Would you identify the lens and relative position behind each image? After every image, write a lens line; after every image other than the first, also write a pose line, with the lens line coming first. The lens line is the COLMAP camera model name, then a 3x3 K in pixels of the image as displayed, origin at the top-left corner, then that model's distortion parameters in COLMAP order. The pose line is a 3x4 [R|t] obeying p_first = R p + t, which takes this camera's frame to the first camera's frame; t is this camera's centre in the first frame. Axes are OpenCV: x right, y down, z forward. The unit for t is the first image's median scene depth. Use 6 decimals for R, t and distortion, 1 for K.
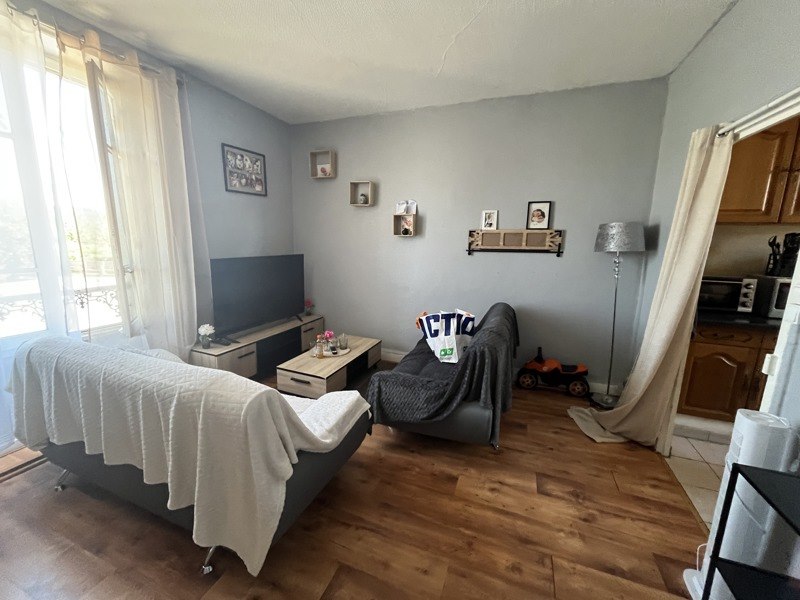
lens RADIAL K [[322.6, 0, 398.5], [0, 322.6, 297.6], [0, 0, 1]] dist [-0.004341, 0.000185]
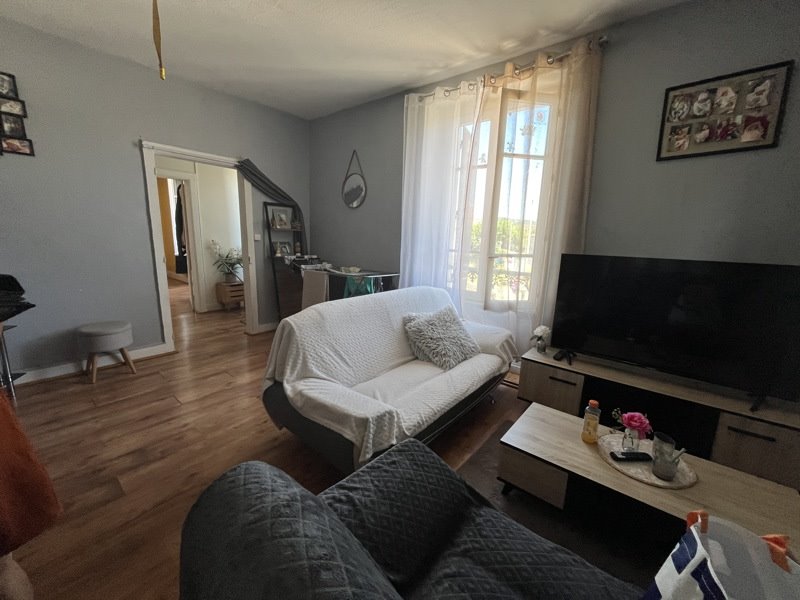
lens RADIAL K [[322.6, 0, 398.7], [0, 322.6, 298.3], [0, 0, 1]] dist [-0.004341, 0.000185]
pose [[-0.319067, 0.151730, -0.935507, 0.308871], [-0.205580, 0.952517, 0.224604, -0.092158], [0.925166, 0.263986, -0.272724, 0.735248]]
